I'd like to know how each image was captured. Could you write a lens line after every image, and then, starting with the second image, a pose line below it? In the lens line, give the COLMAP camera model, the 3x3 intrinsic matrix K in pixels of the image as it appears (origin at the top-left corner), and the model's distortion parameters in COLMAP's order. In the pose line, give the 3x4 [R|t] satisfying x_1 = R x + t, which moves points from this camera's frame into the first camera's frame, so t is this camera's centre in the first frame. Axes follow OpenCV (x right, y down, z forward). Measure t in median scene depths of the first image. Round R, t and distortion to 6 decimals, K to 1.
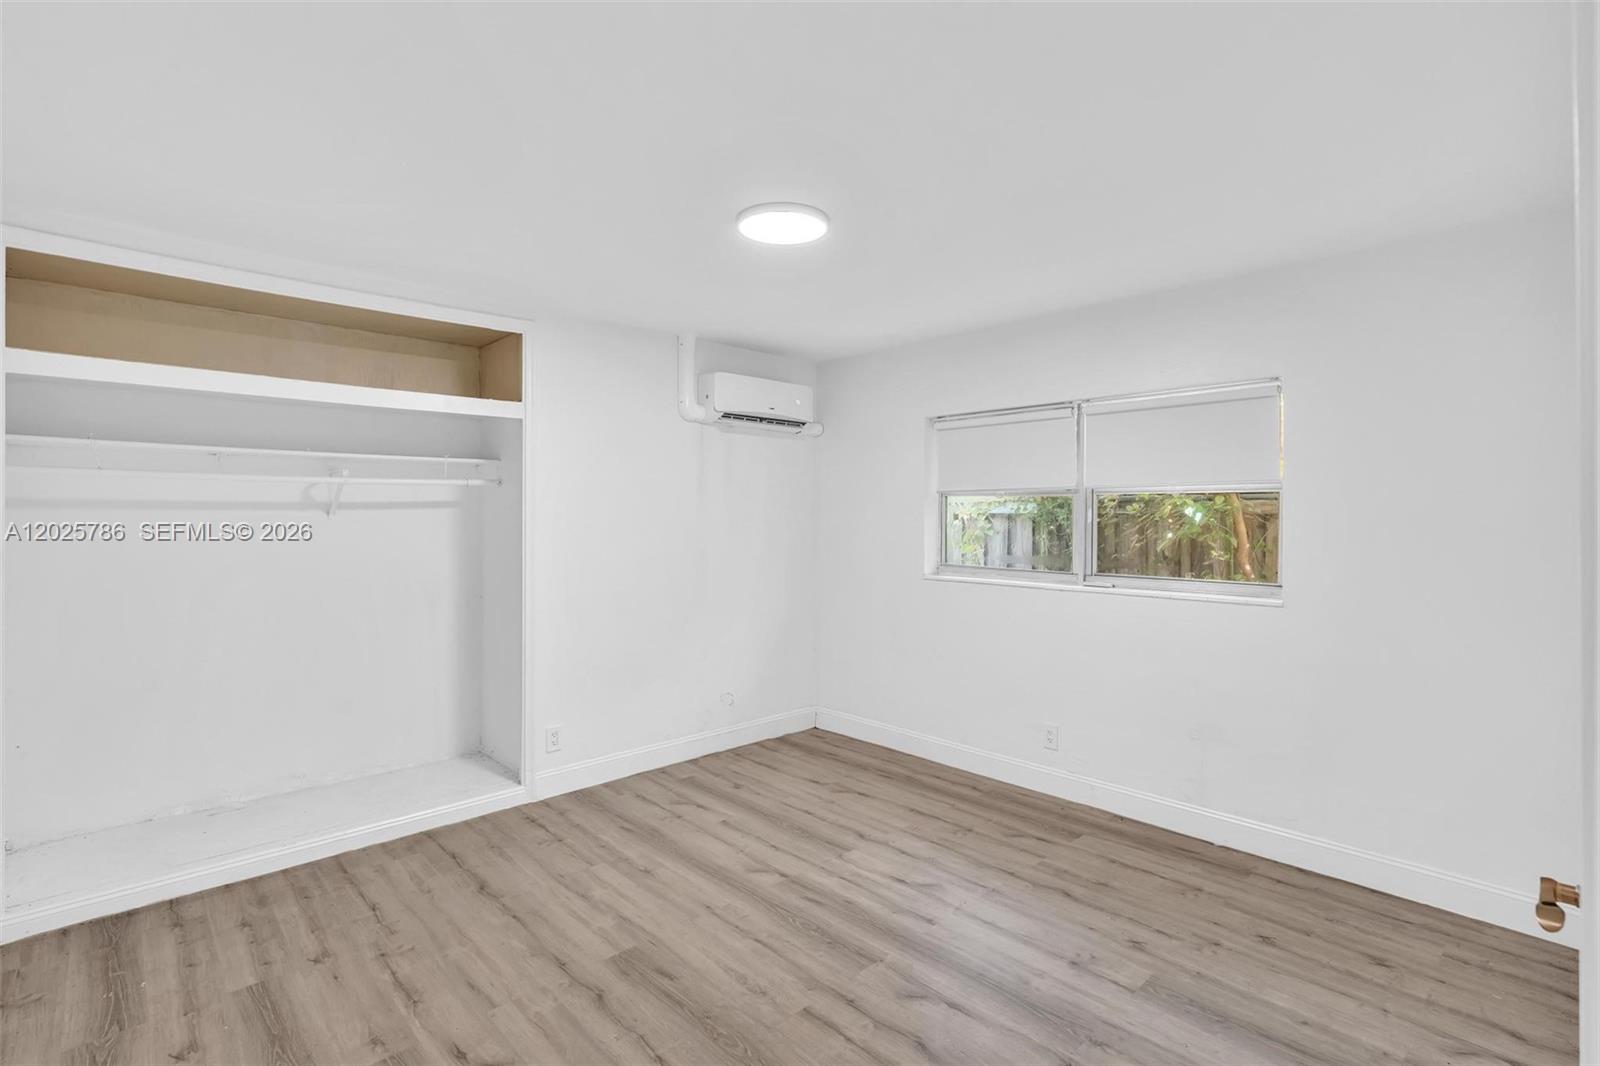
lens RADIAL K [[752.3, 0, 807.1], [0, 752.3, 521.2], [0, 0, 1]] dist [-0.005501, 0.002769]
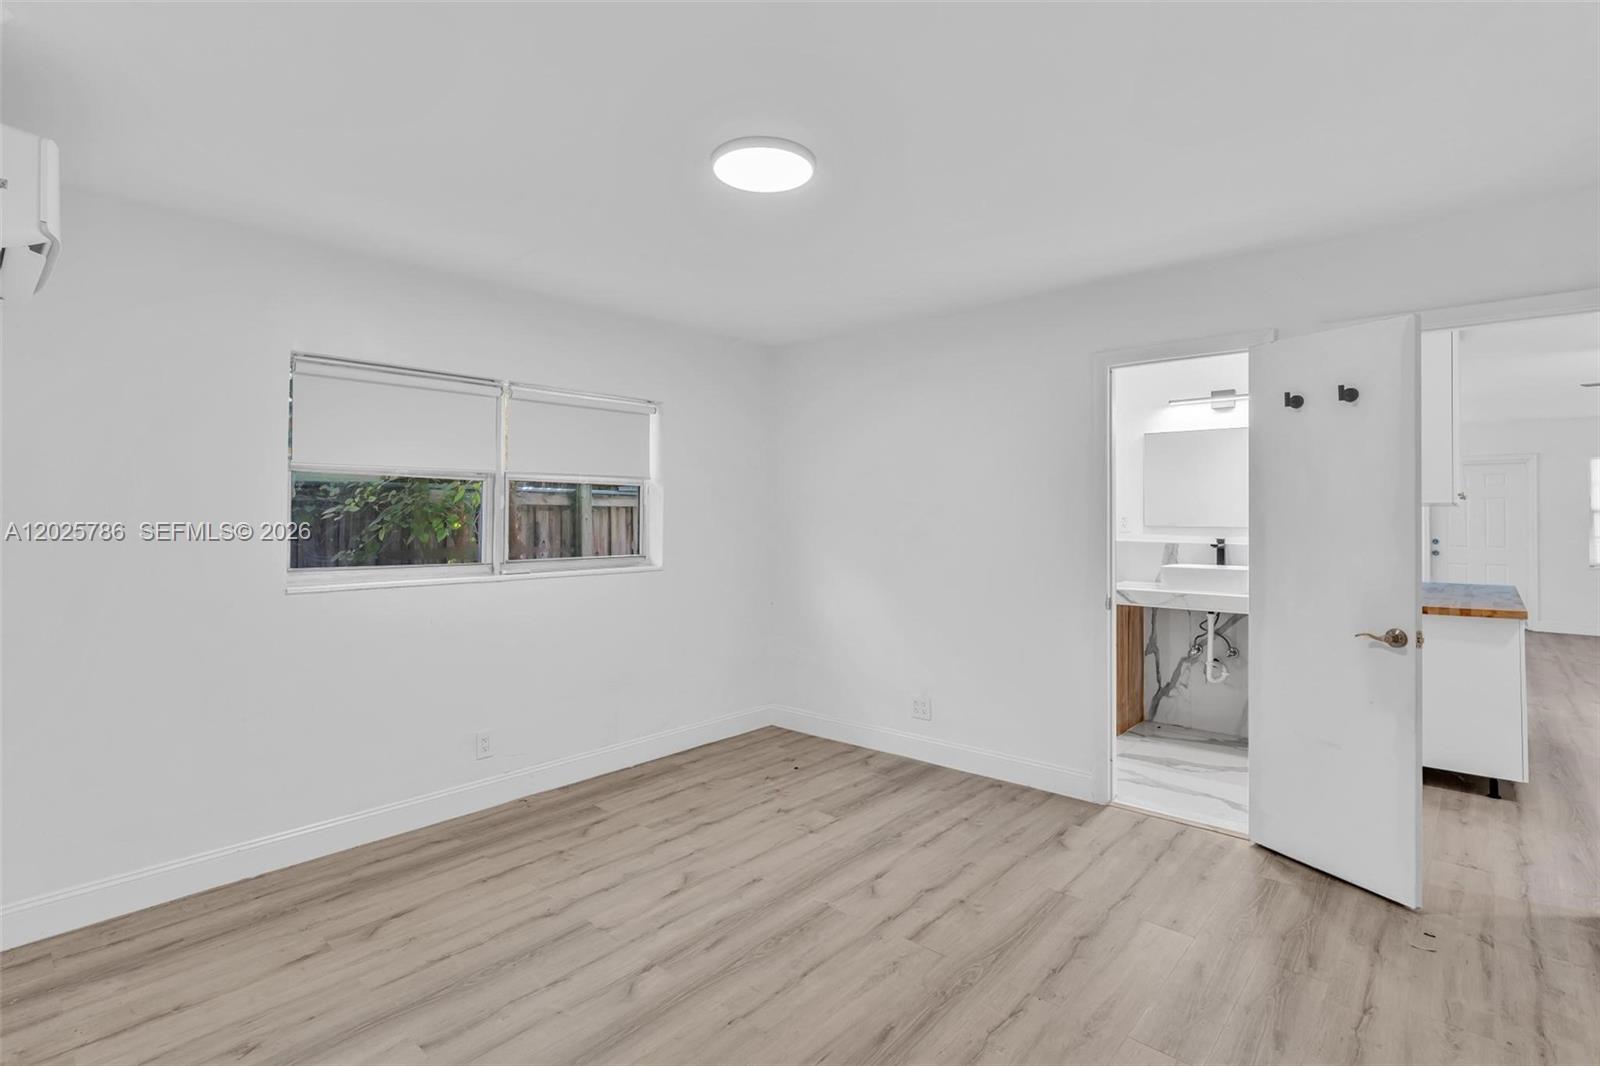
lens RADIAL K [[752.3, 0, 799.8], [0, 752.3, 507.2], [0, 0, 1]] dist [-0.005501, 0.002769]
pose [[-0.073018, 0.007343, 0.997304, -0.742880], [0.003716, 0.999968, -0.007090, 0.009096], [-0.997324, 0.003189, -0.073043, 0.831050]]
